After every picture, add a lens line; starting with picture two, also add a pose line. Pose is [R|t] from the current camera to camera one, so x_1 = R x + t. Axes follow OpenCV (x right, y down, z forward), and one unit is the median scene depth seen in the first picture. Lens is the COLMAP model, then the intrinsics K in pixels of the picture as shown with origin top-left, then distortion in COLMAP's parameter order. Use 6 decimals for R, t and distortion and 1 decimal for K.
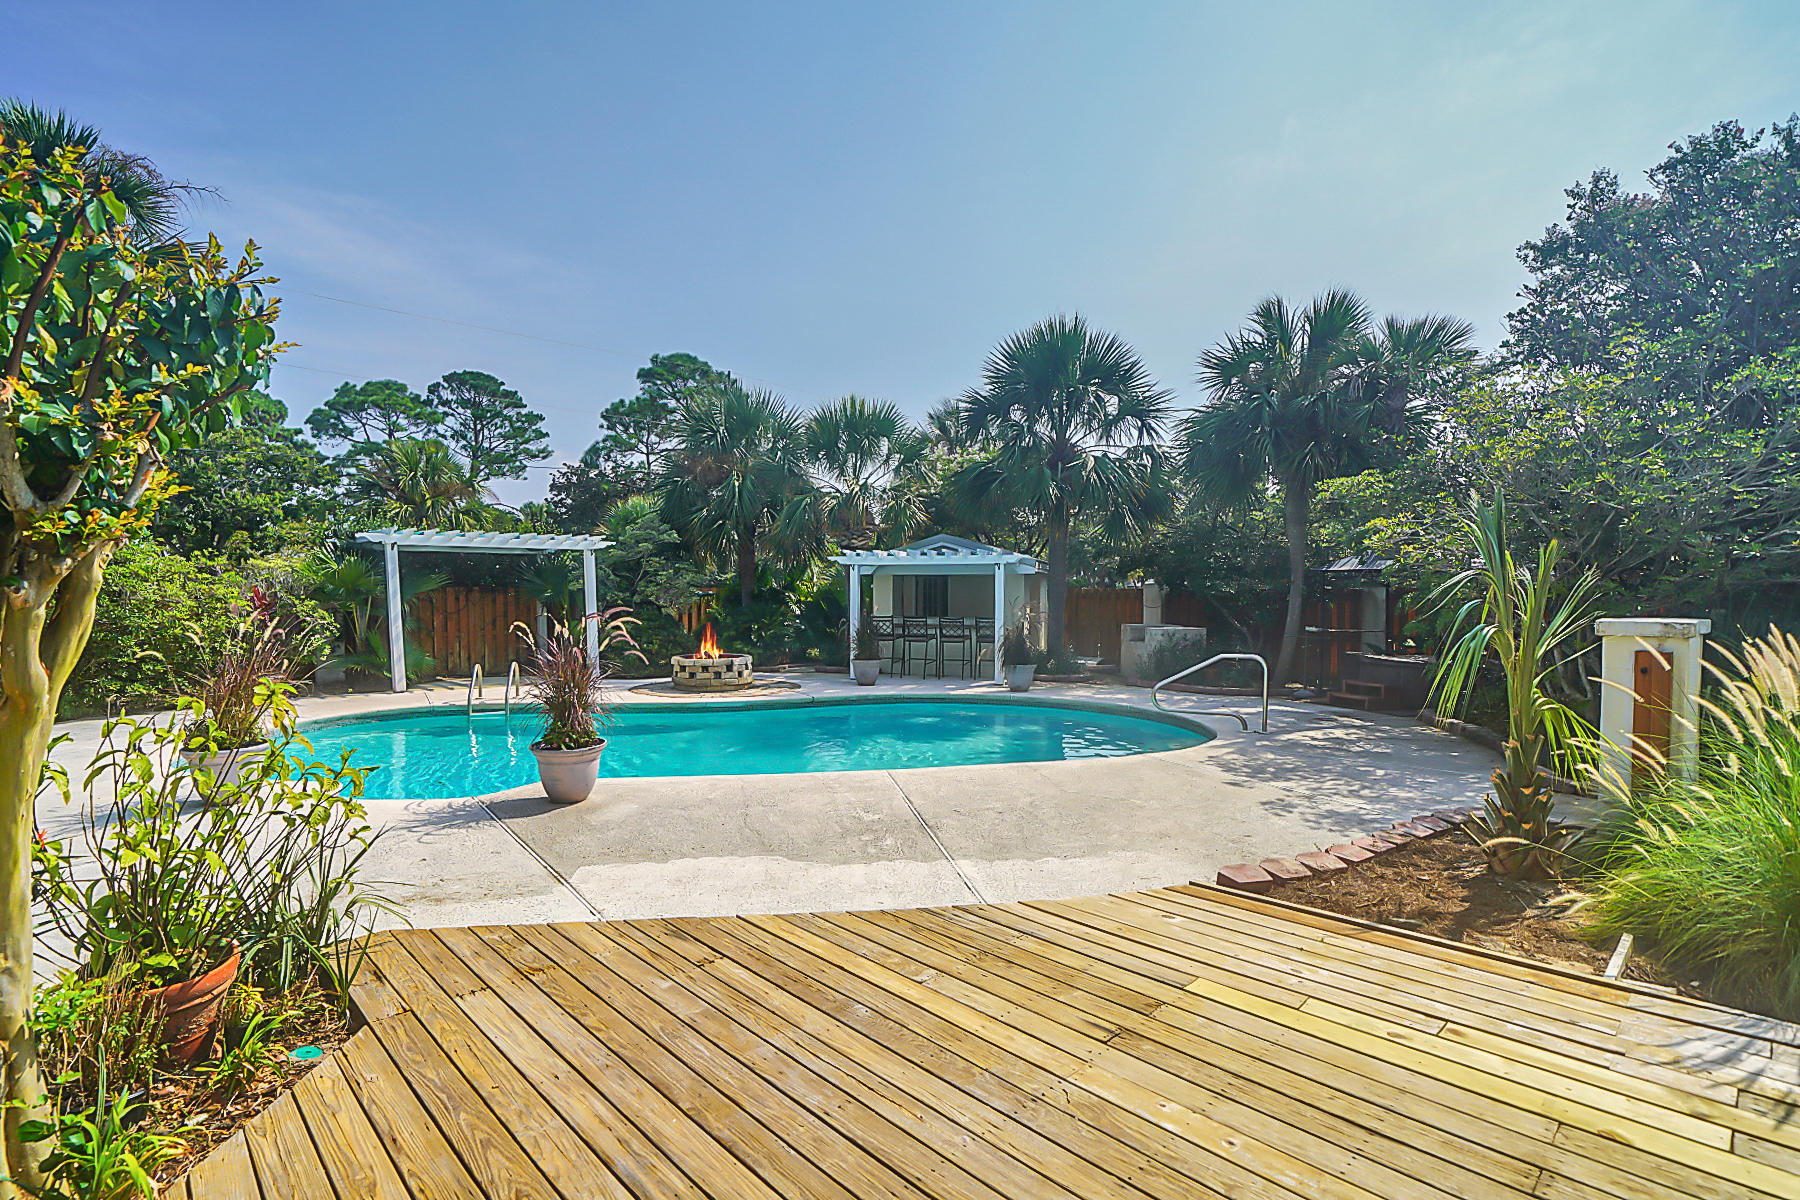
lens RADIAL K [[837.6, 0, 846.1], [0, 837.6, 611.3], [0, 0, 1]] dist [-0.005529, 0.000247]
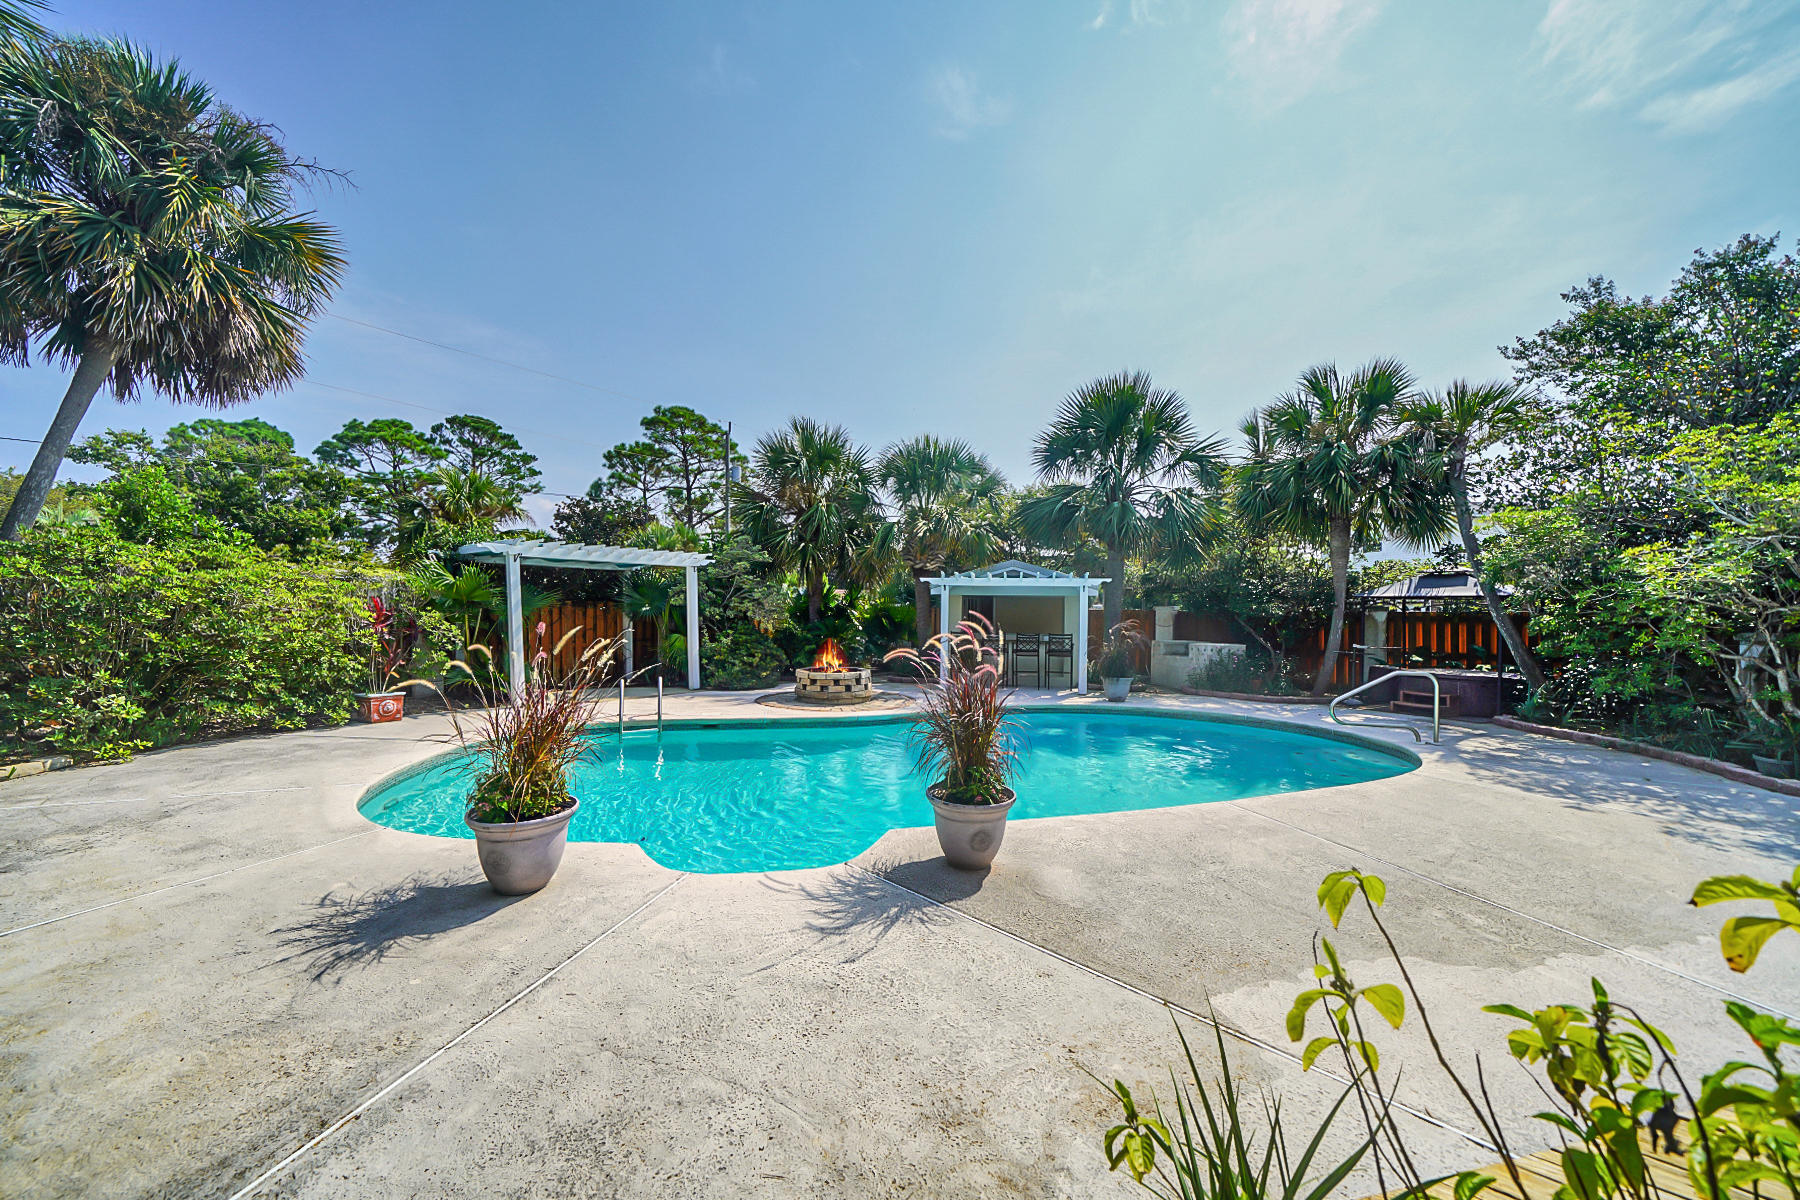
lens RADIAL K [[684.8, 0, 910.0], [0, 684.8, 604.9], [0, 0, 1]] dist [-0.006892, 0.000967]
pose [[0.989462, 0.013180, 0.144190, -0.158833], [-0.008603, 0.999440, -0.032325, -0.000353], [-0.144535, 0.030744, 0.989022, 0.113884]]
